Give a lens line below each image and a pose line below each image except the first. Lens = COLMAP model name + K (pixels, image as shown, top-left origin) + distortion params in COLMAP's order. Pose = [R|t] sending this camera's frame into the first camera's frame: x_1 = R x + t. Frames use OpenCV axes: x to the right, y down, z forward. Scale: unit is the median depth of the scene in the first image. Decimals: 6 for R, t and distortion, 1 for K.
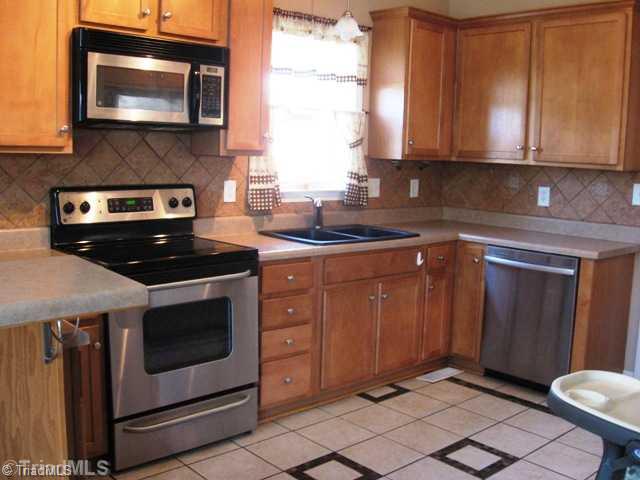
lens RADIAL K [[667.3, 0, 320.0], [0, 667.3, 240.0], [0, 0, 1]] dist [-0.128732, 0.056758]
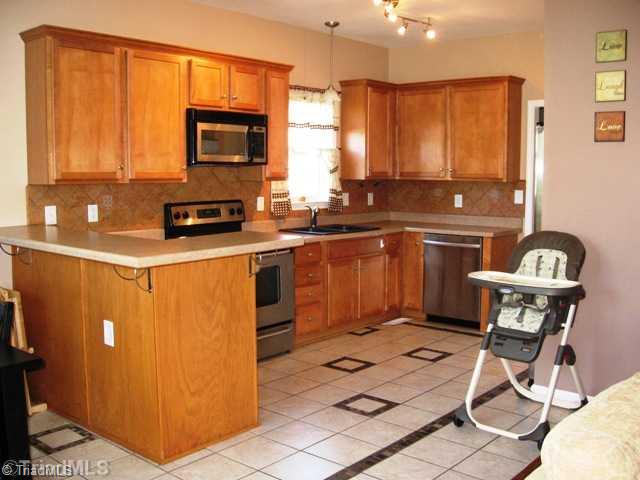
lens RADIAL K [[667.3, 0, 320.0], [0, 667.3, 240.0], [0, 0, 1]] dist [-0.128732, 0.056758]
pose [[0.991392, -0.041224, 0.124267, -0.185555], [0.044677, 0.998685, -0.025126, 0.052798], [-0.123068, 0.030462, 0.991931, -0.519514]]
